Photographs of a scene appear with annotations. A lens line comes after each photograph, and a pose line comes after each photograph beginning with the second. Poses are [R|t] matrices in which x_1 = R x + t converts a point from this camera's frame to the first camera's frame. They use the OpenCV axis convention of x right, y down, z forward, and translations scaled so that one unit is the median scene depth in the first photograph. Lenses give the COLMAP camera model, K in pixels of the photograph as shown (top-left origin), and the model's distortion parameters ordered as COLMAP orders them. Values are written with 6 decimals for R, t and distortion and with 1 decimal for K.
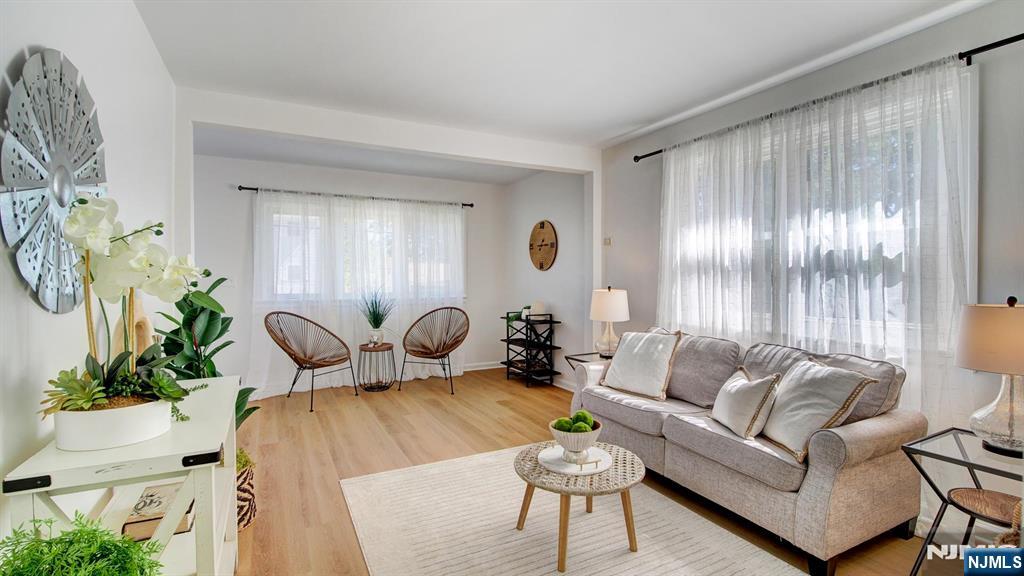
lens RADIAL K [[472.0, 0, 506.4], [0, 472.0, 283.1], [0, 0, 1]] dist [-0.018004, -0.000657]
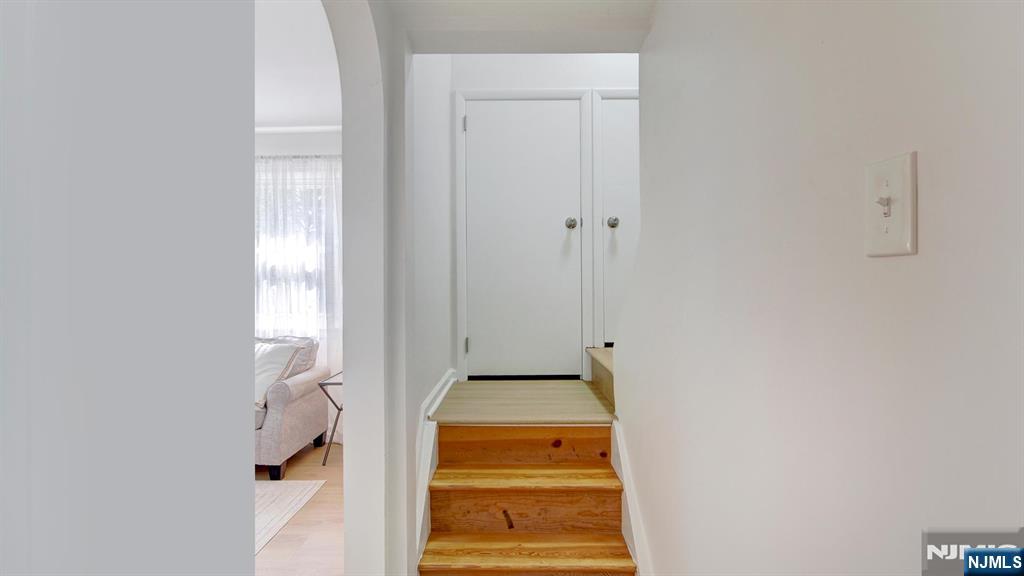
lens RADIAL K [[472.0, 0, 504.7], [0, 472.0, 285.3], [0, 0, 1]] dist [-0.018004, -0.000657]
pose [[0.465000, -0.009965, 0.885255, -0.264070], [0.010505, 0.999928, 0.005738, -0.009630], [-0.885248, 0.006631, 0.465071, -0.306583]]
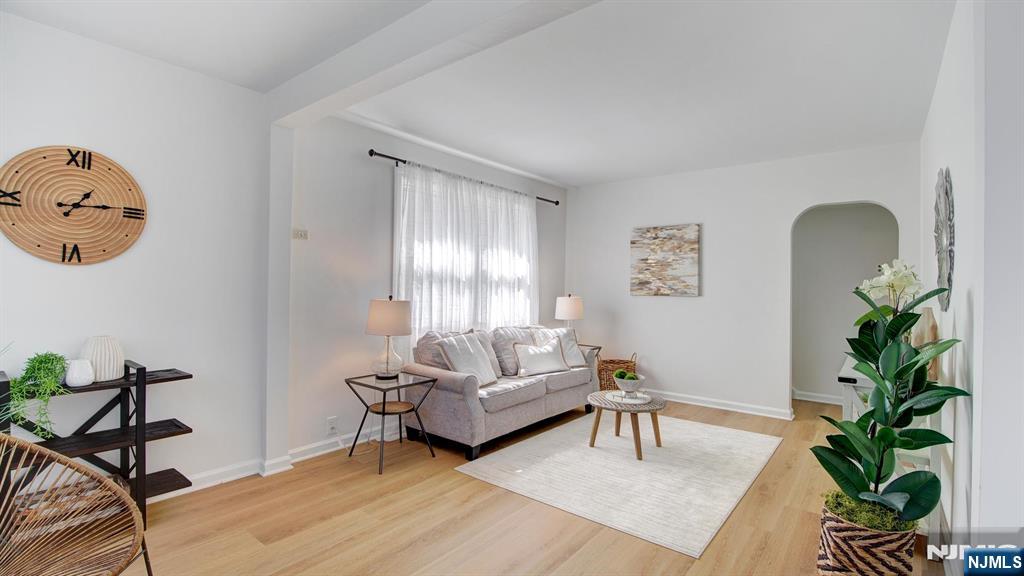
lens RADIAL K [[472.0, 0, 515.8], [0, 472.0, 288.2], [0, 0, 1]] dist [-0.018004, -0.000657]
pose [[-0.429591, -0.006691, 0.902999, -1.041362], [-0.001475, 0.999976, 0.006708, -0.020782], [-0.903023, 0.001550, -0.429590, 1.824177]]
